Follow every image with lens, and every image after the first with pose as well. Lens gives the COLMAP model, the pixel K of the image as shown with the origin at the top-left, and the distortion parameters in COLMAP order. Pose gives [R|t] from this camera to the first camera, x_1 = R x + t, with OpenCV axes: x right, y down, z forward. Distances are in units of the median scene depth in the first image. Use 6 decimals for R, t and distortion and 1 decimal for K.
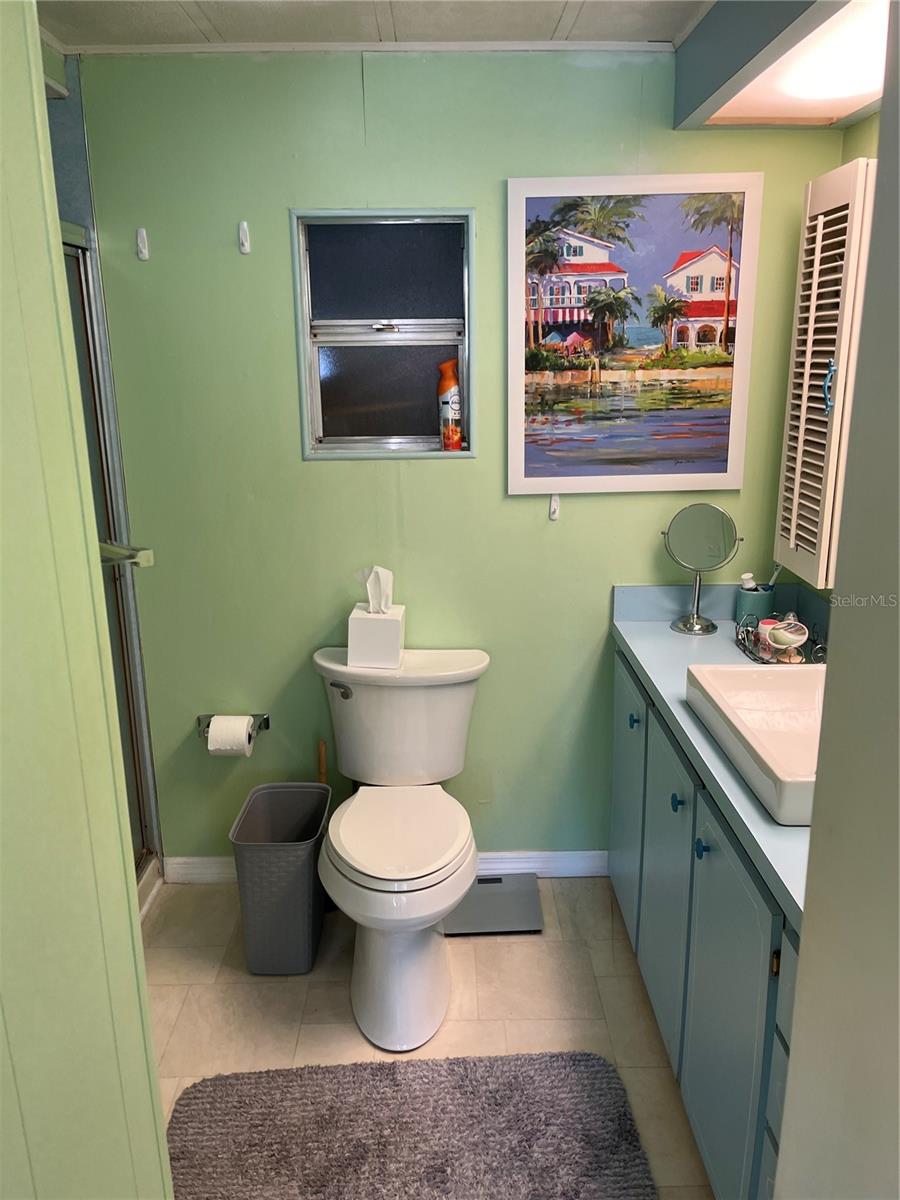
lens RADIAL K [[912.4, 0, 452.8], [0, 912.4, 599.5], [0, 0, 1]] dist [0.071338, -0.099005]
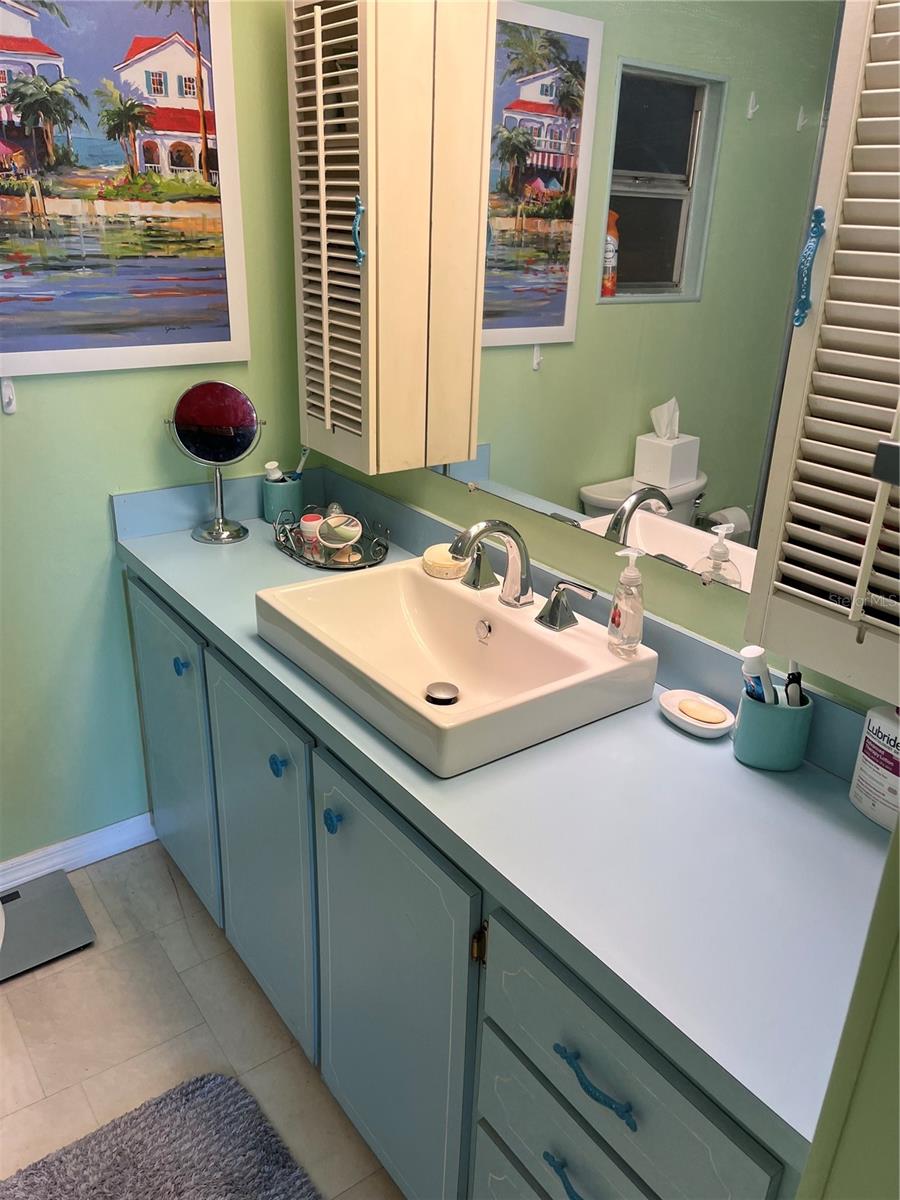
lens RADIAL K [[912.4, 0, 446.3], [0, 912.4, 599.0], [0, 0, 1]] dist [0.071338, -0.099005]
pose [[0.811289, -0.190254, 0.552824, -0.043039], [0.109890, 0.978340, 0.175427, -0.037203], [-0.574225, -0.081572, 0.814623, 0.215516]]
